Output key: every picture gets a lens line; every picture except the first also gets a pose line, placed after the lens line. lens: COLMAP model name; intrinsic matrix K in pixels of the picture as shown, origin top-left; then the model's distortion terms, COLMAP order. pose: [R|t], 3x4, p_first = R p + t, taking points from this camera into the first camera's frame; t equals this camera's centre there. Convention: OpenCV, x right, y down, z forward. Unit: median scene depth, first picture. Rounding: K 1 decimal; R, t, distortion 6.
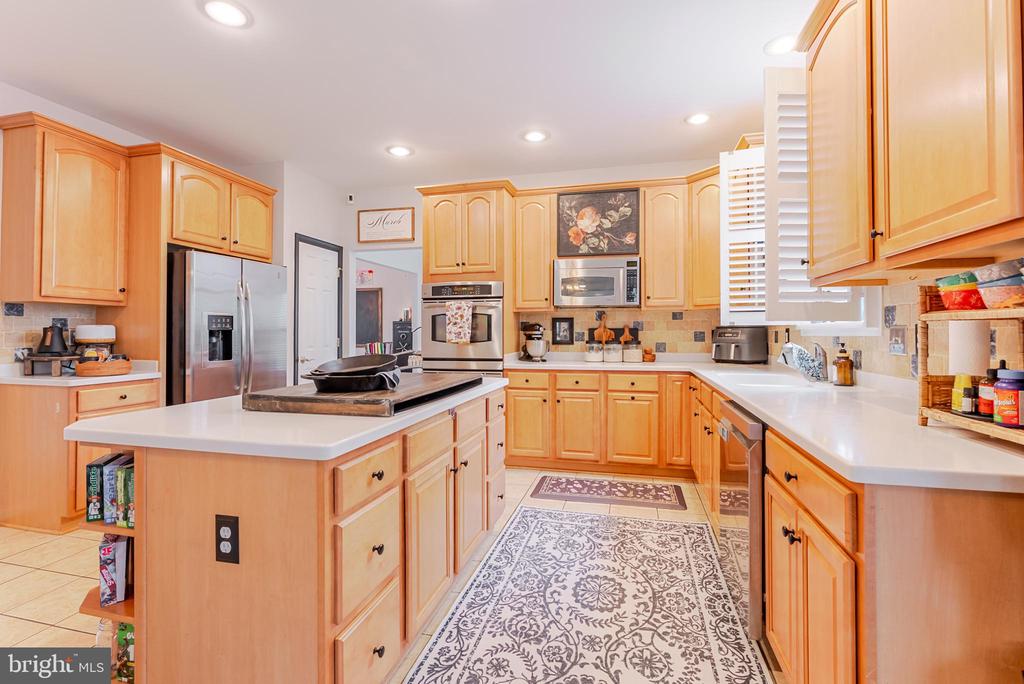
lens RADIAL K [[476.5, 0, 516.3], [0, 476.5, 314.8], [0, 0, 1]] dist [-0.000005, -0.000057]
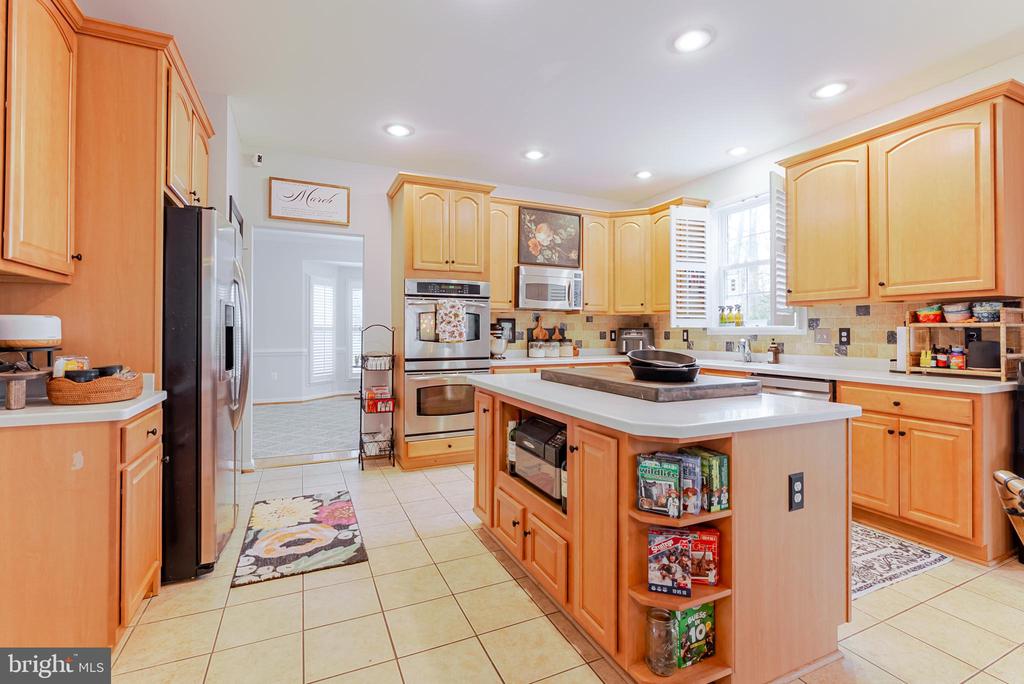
lens RADIAL K [[468.3, 0, 527.5], [0, 468.3, 317.5], [0, 0, 1]] dist [-0.001764, -0.000096]
pose [[0.768043, 0.024365, 0.639935, -0.624133], [-0.026926, 0.999621, -0.005743, 0.009873], [-0.639832, -0.012820, 0.768408, 0.160107]]
